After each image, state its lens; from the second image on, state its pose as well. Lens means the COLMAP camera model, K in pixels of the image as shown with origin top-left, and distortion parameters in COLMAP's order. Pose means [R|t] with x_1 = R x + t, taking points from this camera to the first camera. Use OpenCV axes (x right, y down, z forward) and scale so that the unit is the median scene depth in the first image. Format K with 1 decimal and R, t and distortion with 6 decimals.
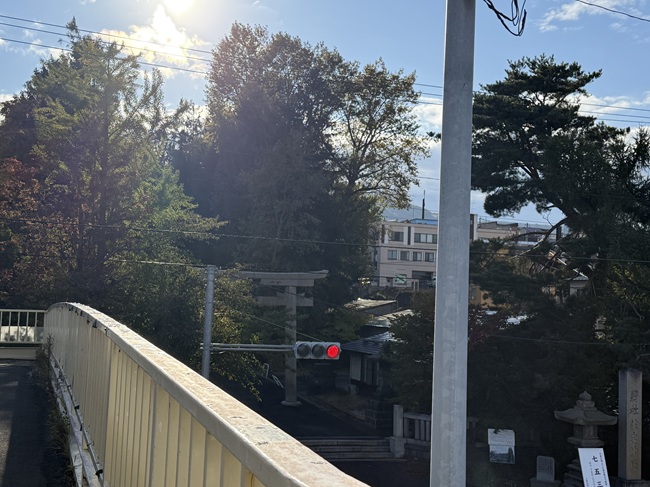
lens RADIAL K [[849.6, 0, 325.2], [0, 849.6, 237.5], [0, 0, 1]] dist [0.124053, 0.000000]
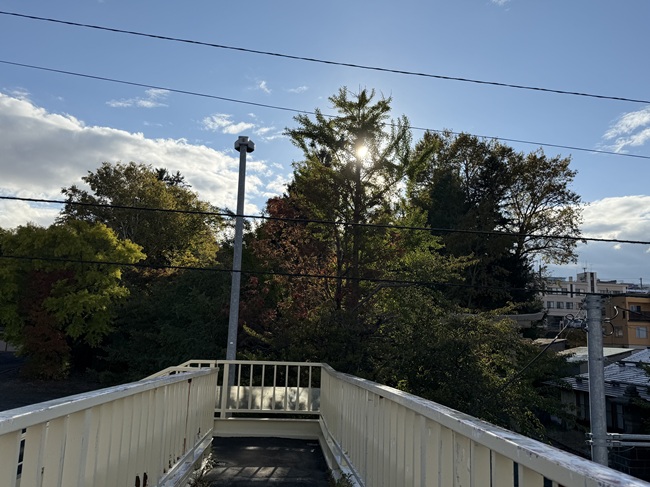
lens RADIAL K [[523.3, 0, 322.6], [0, 523.3, 245.1], [0, 0, 1]] dist [0.078058, -0.063635]
pose [[0.967330, -0.040579, -0.250253, -0.137658], [0.016546, 0.995108, -0.097403, 0.020217], [0.252981, 0.090080, 0.963269, 0.375032]]
